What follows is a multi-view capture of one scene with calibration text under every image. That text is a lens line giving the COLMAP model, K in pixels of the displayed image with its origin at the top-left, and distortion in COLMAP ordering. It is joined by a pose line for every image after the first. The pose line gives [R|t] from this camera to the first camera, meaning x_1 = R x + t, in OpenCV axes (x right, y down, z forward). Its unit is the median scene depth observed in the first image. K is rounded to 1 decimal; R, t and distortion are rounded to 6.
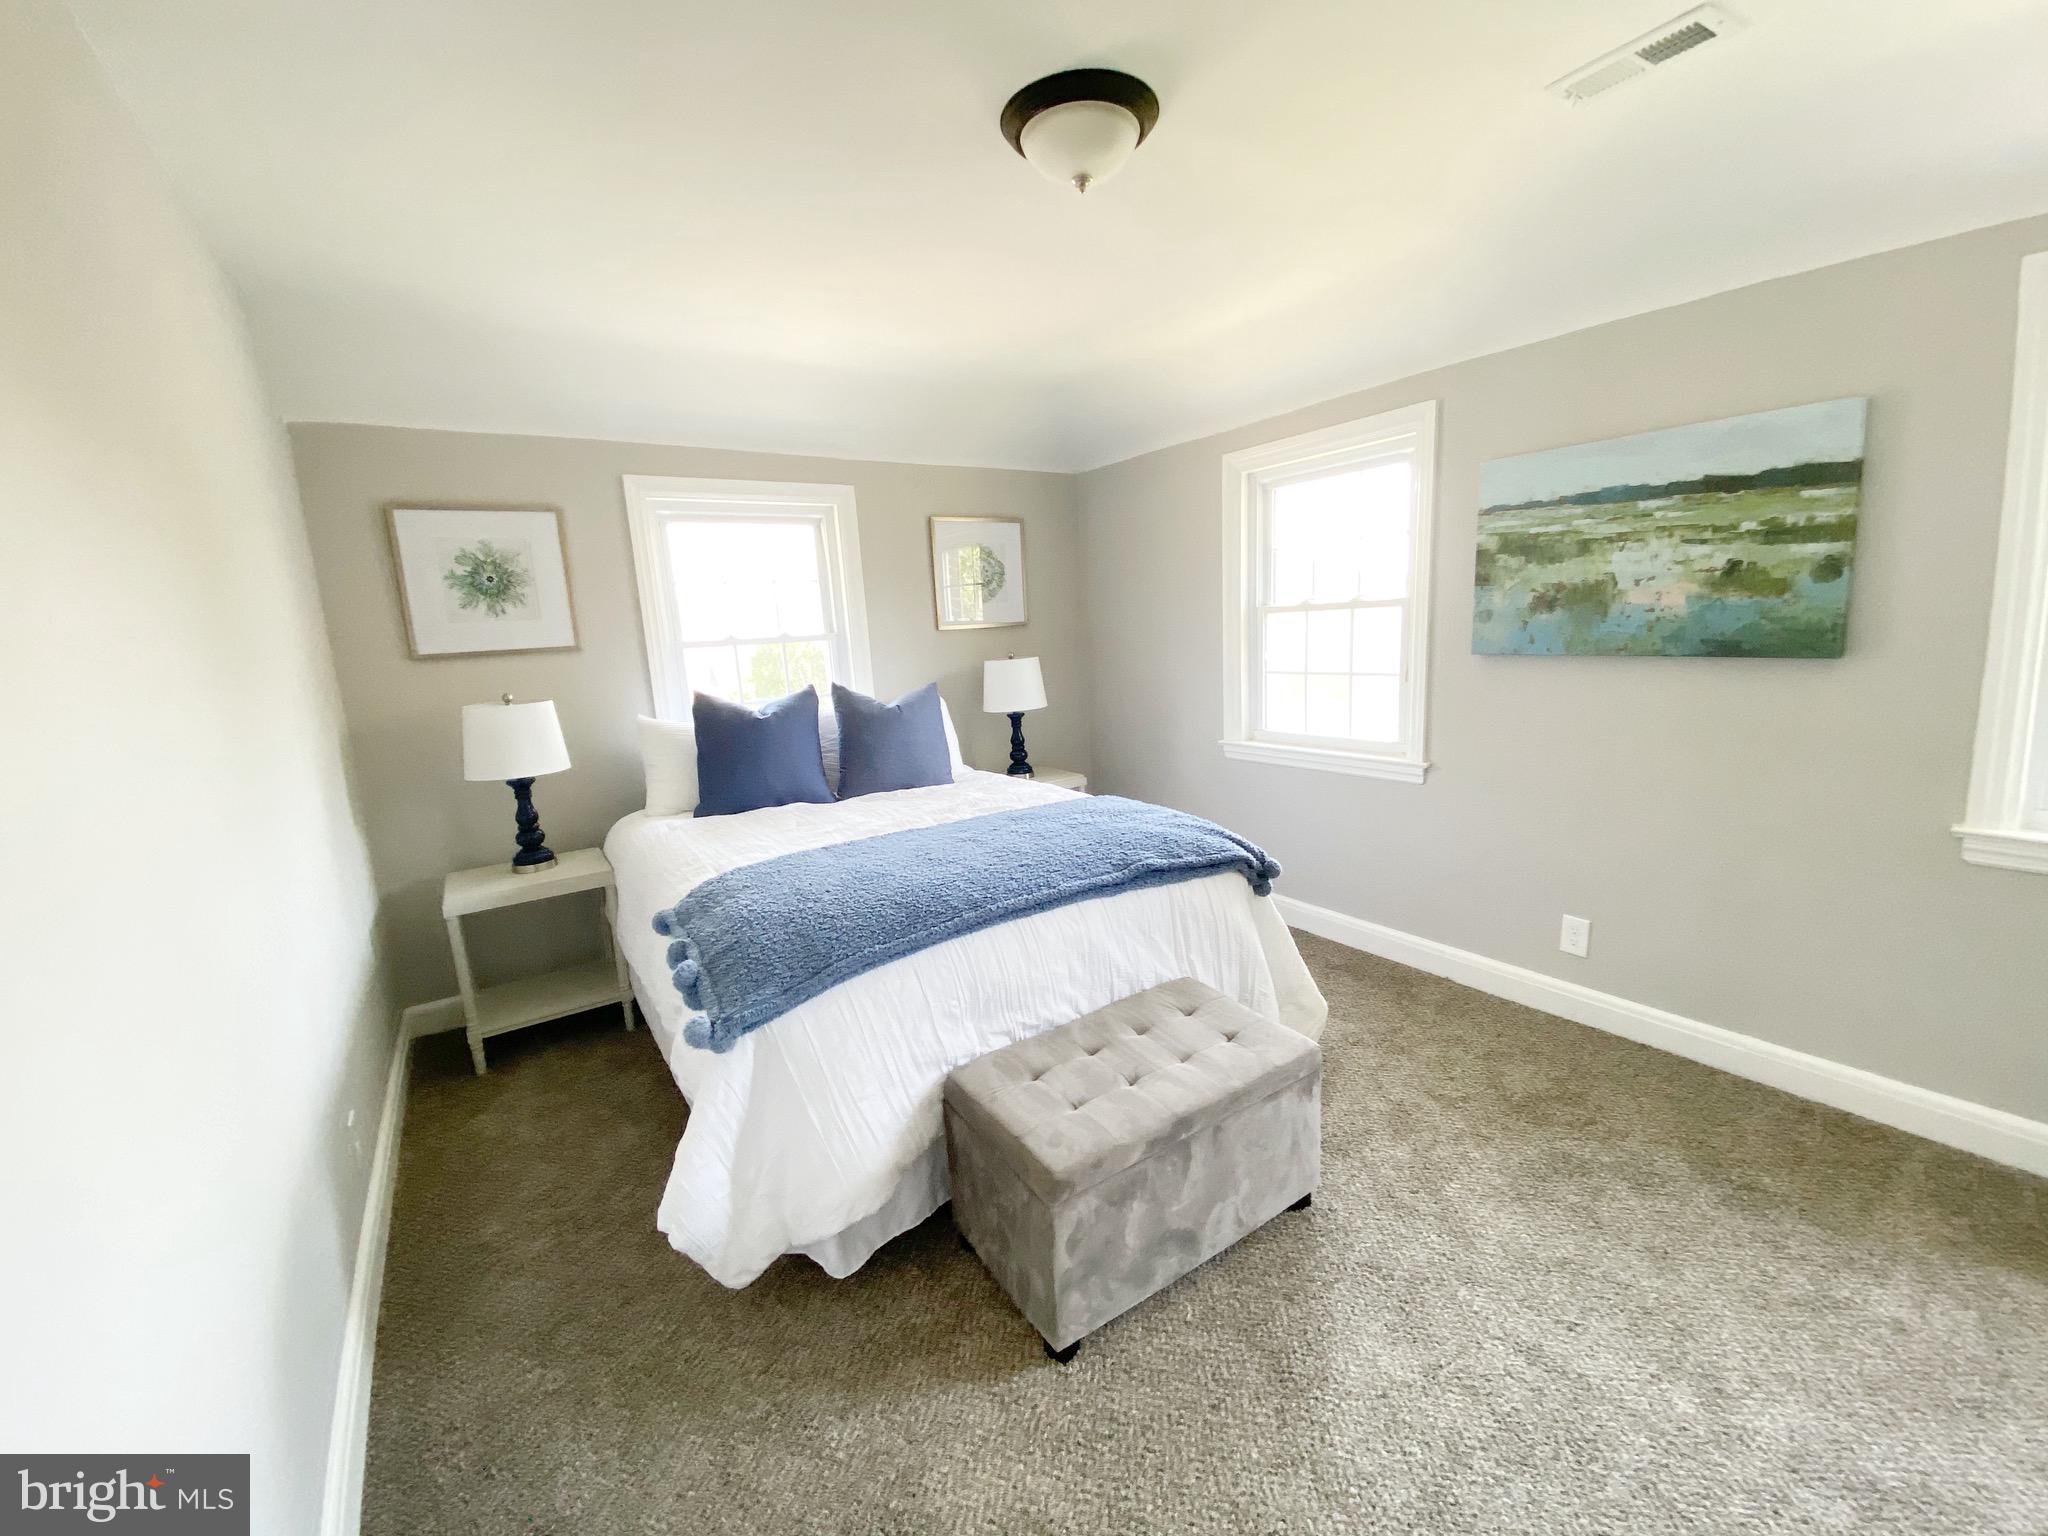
lens RADIAL K [[839.6, 0, 1024.0], [0, 839.6, 768.0], [0, 0, 1]] dist [0.120398, -0.022744]
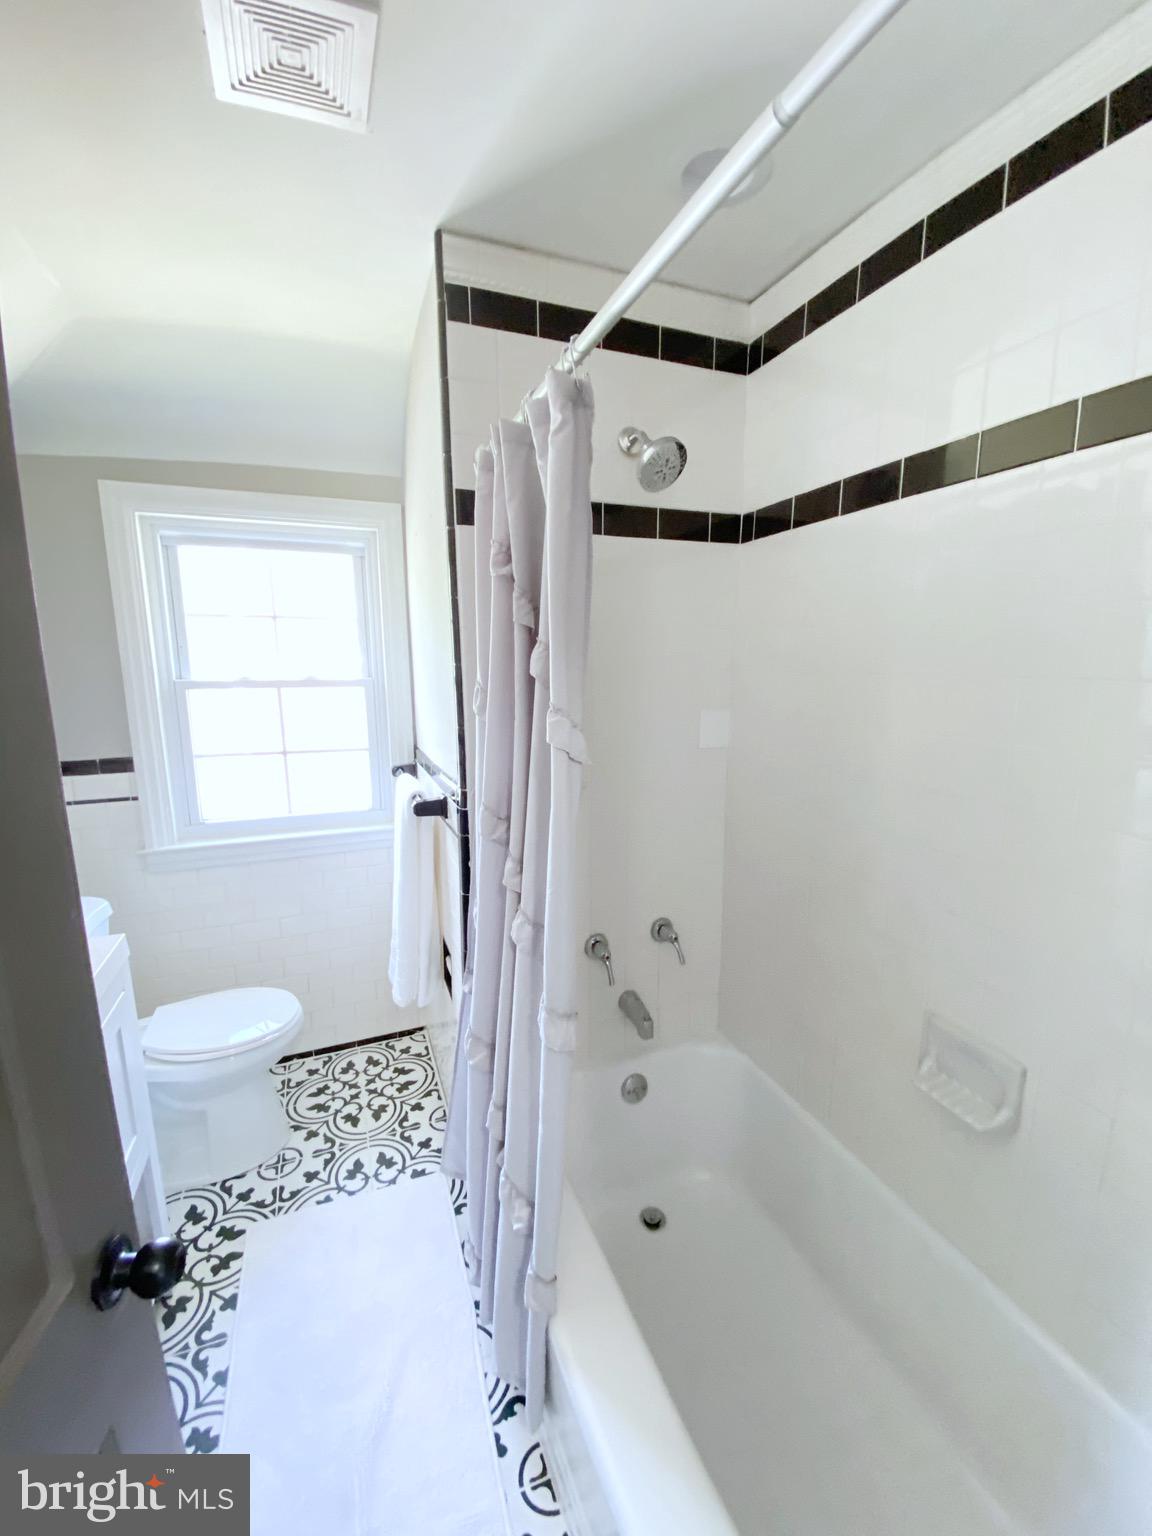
lens RADIAL K [[637.3, 0, 576.0], [0, 637.3, 768.0], [0, 0, 1]] dist [0.026381, -0.023341]
pose [[0.220235, -0.122607, 0.967711, -0.250570], [0.150594, 0.984449, 0.090455, -0.104994], [-0.963752, 0.125810, 0.235274, 0.496777]]
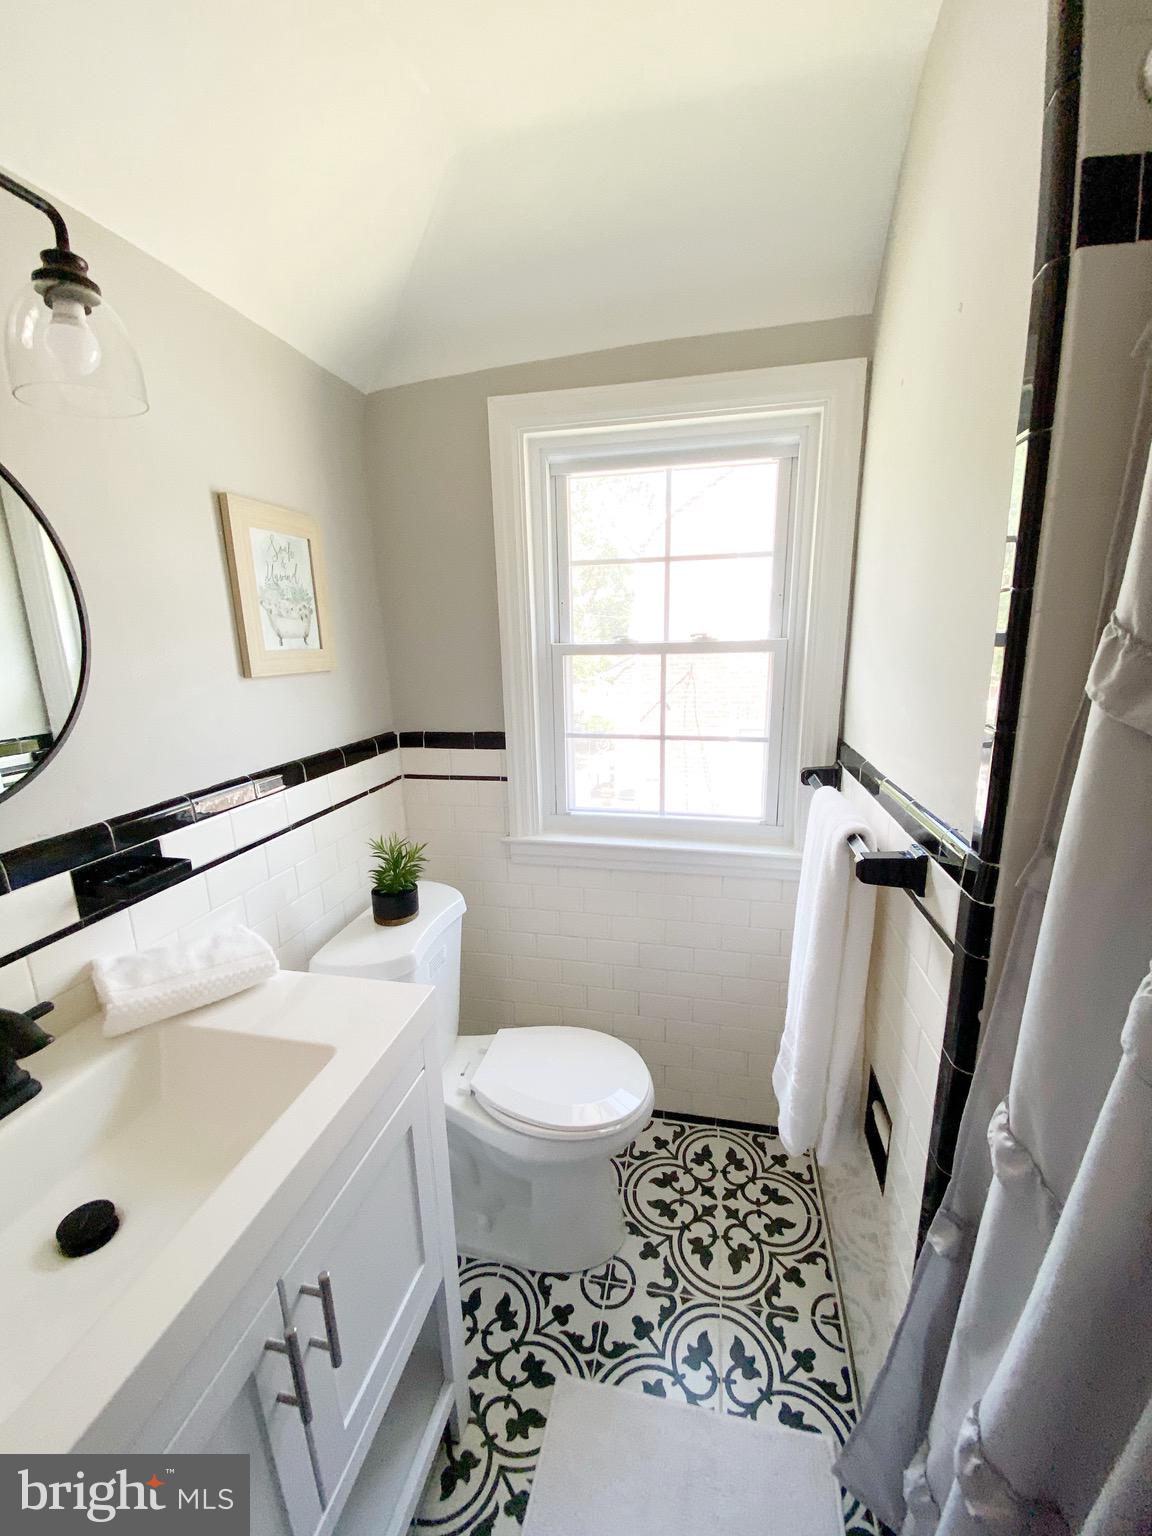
lens RADIAL K [[626.3, 0, 578.6], [0, 626.3, 775.9], [0, 0, 1]] dist [0.026723, -0.022704]
pose [[0.718362, -0.119510, 0.685328, -0.068151], [0.096124, 0.992736, 0.072359, -0.118876], [-0.688997, 0.013896, 0.724631, 0.626414]]
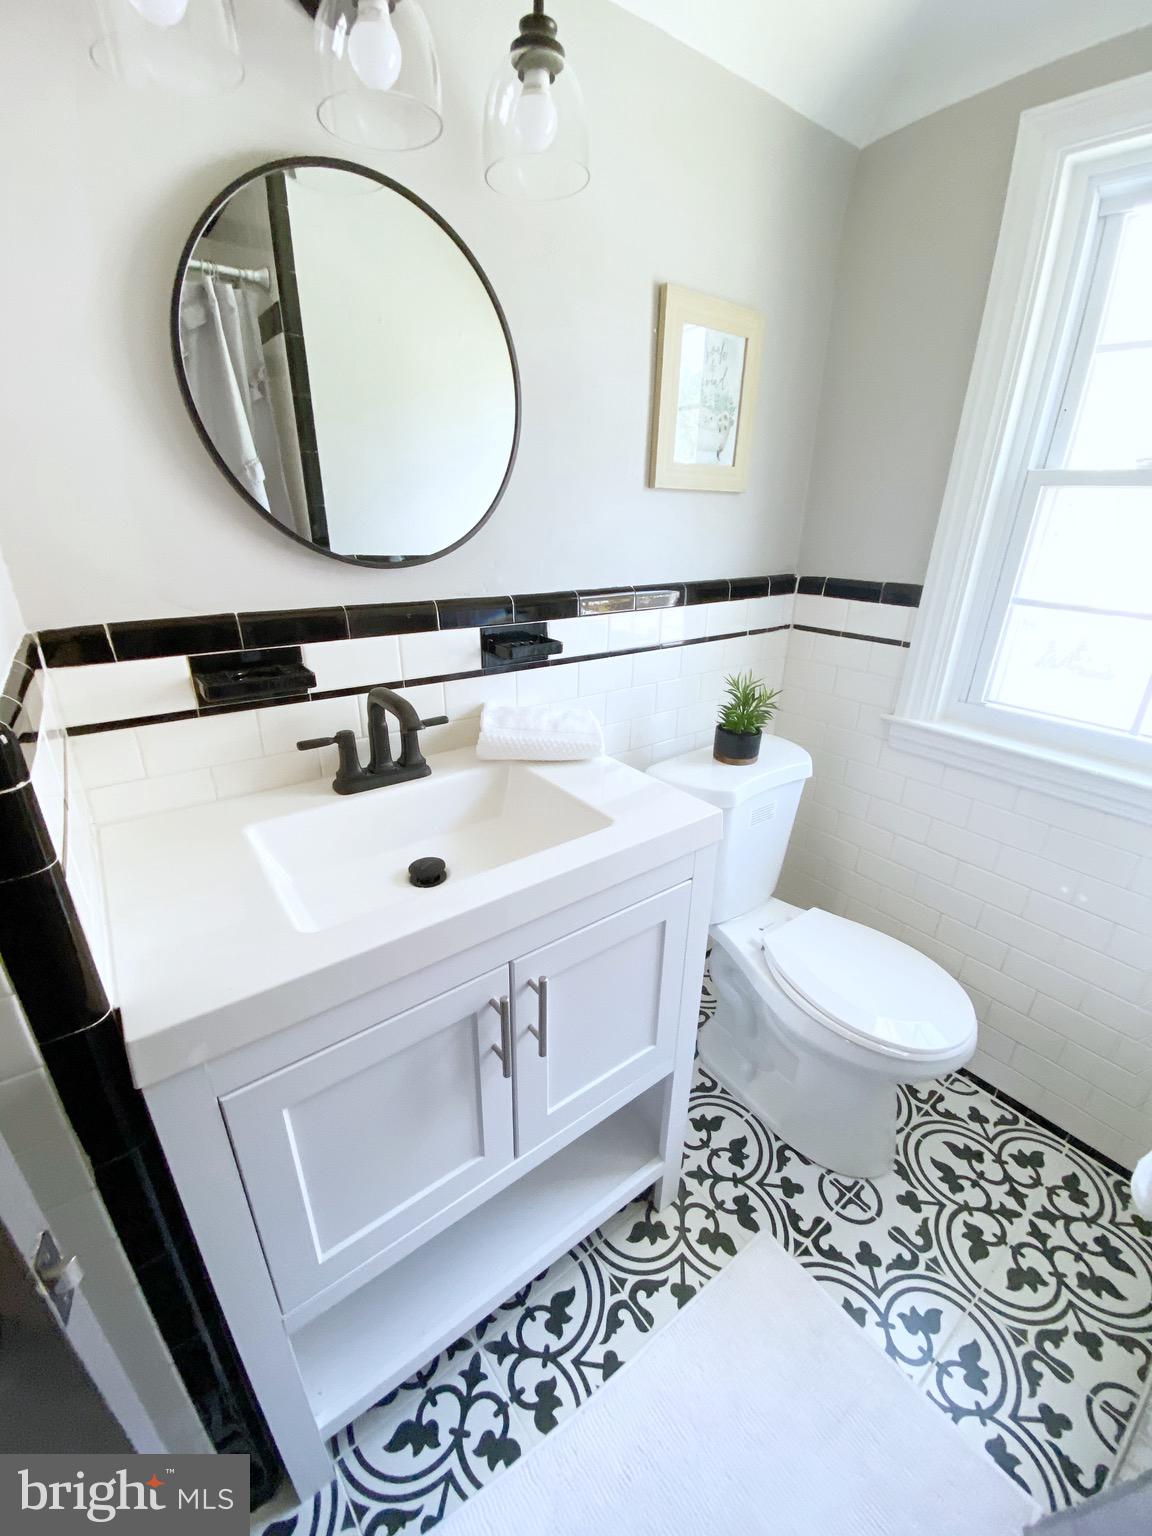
lens RADIAL K [[626.3, 0, 578.6], [0, 626.3, 775.9], [0, 0, 1]] dist [0.026723, -0.022704]
pose [[0.995141, 0.040538, 0.089731, -0.018460], [-0.060457, 0.970865, 0.231874, -0.083750], [-0.077717, -0.236173, 0.968598, 0.618460]]
